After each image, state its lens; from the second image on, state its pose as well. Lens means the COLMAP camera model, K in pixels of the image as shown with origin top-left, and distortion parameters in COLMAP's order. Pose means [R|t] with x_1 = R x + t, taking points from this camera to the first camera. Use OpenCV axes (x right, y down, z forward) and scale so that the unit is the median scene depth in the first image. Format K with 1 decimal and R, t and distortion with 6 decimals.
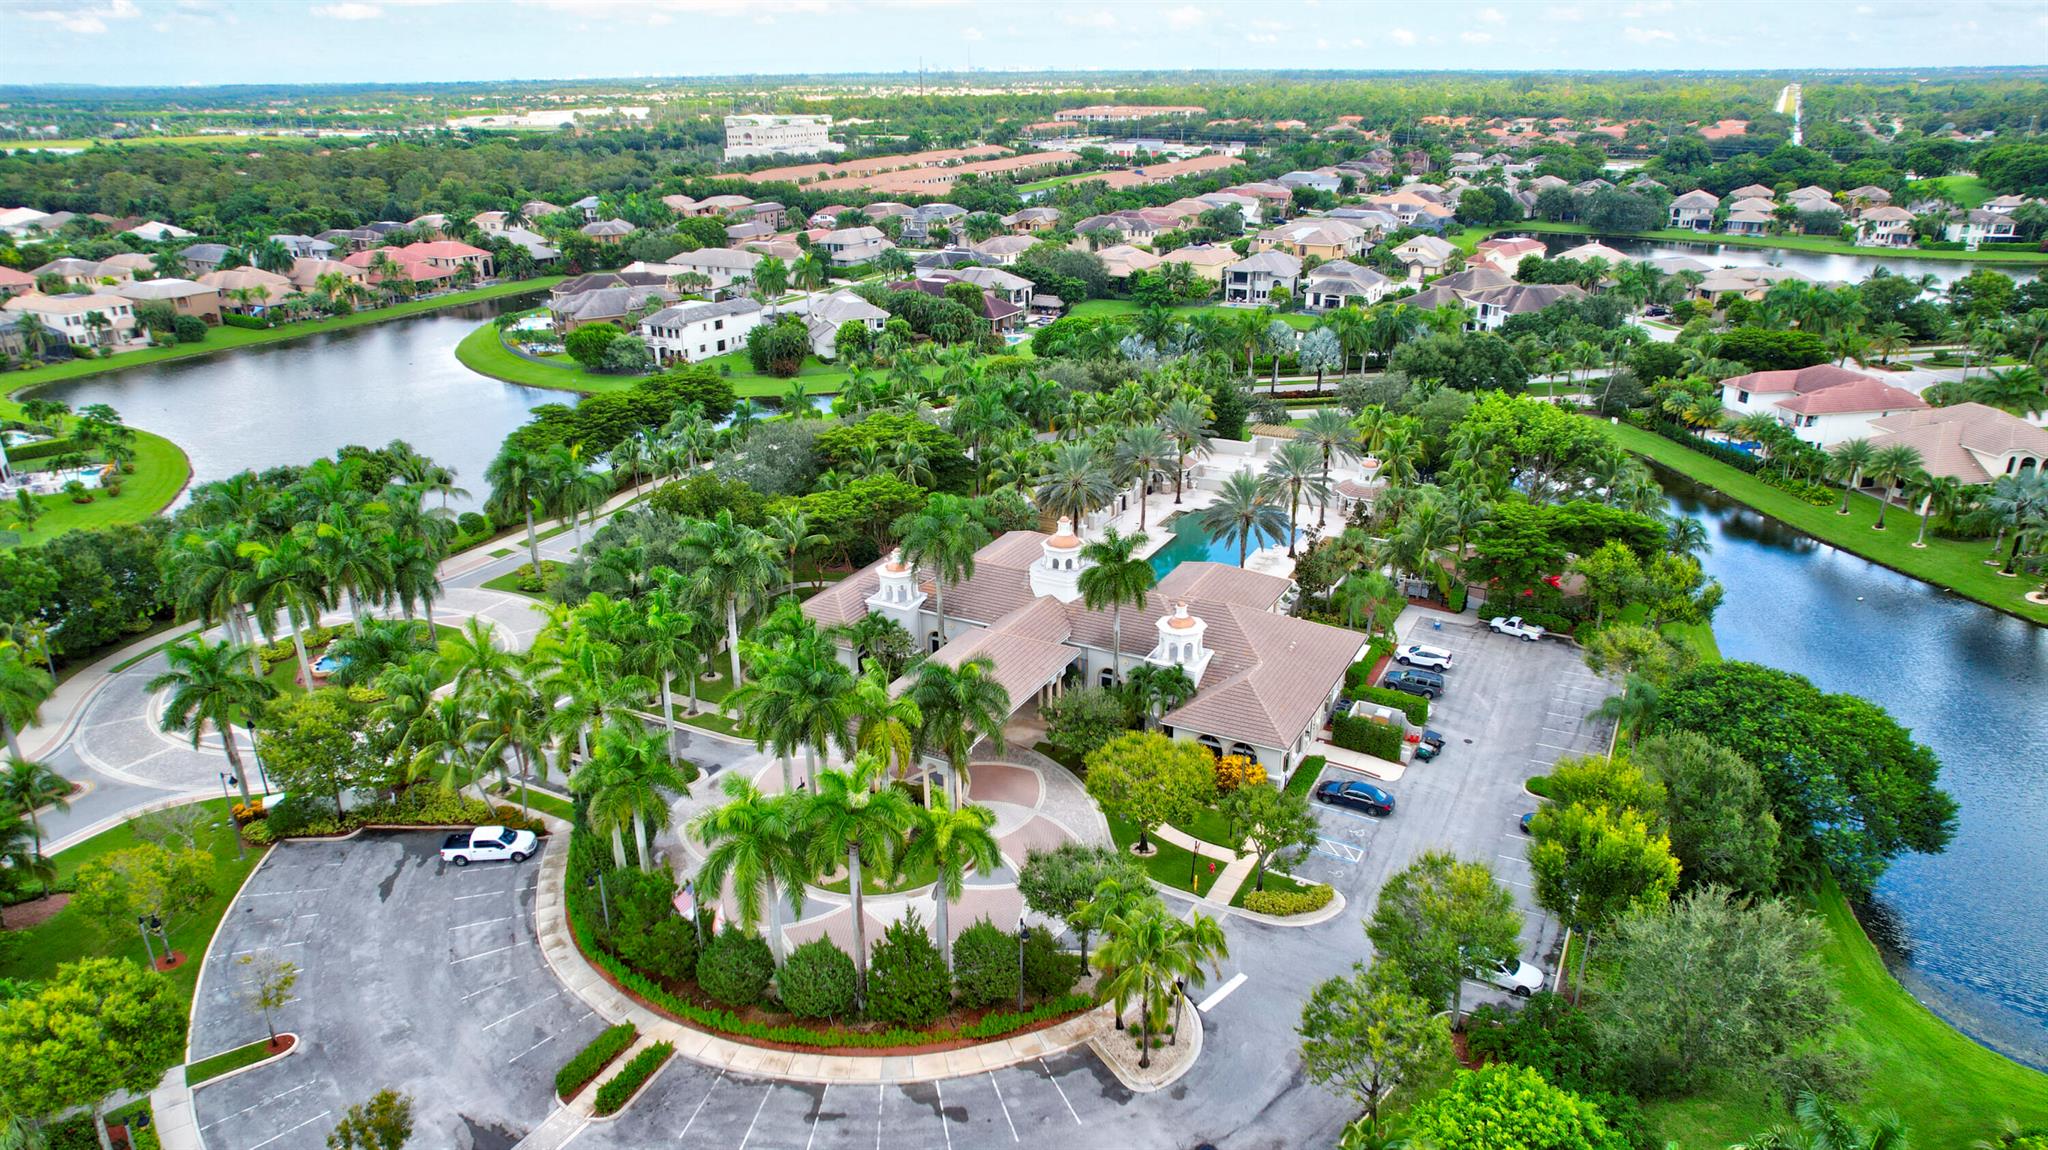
lens RADIAL K [[1307.5, 0, 1029.5], [0, 1307.5, 570.6], [0, 0, 1]] dist [-0.034102, 0.009871]
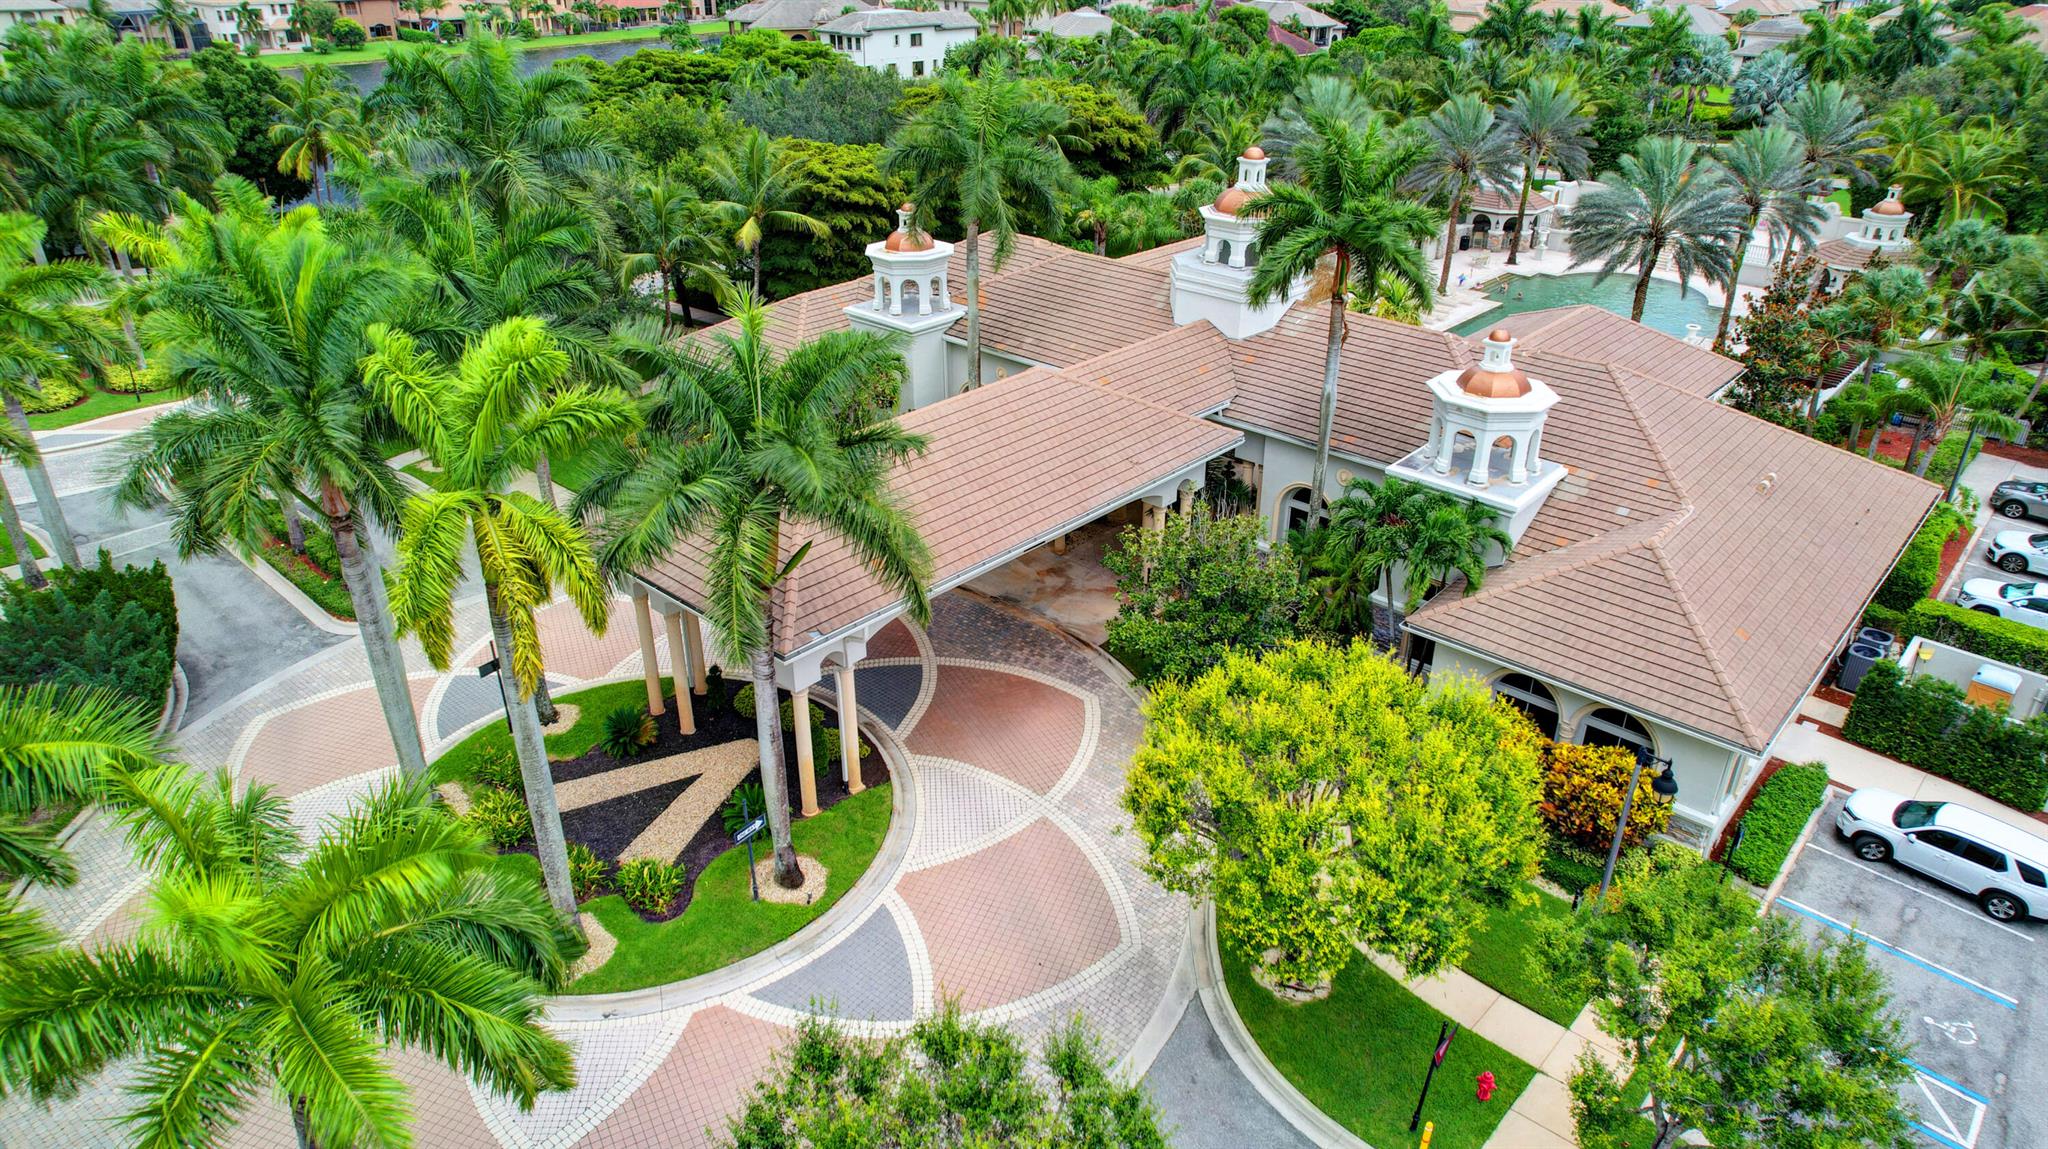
lens RADIAL K [[1307.5, 0, 1027.2], [0, 1307.5, 589.6], [0, 0, 1]] dist [-0.034102, 0.009871]
pose [[0.969209, 0.126661, -0.211165, 0.066742], [-0.100794, 0.986496, 0.129097, 0.061239], [0.224665, -0.103838, 0.968888, 0.552453]]
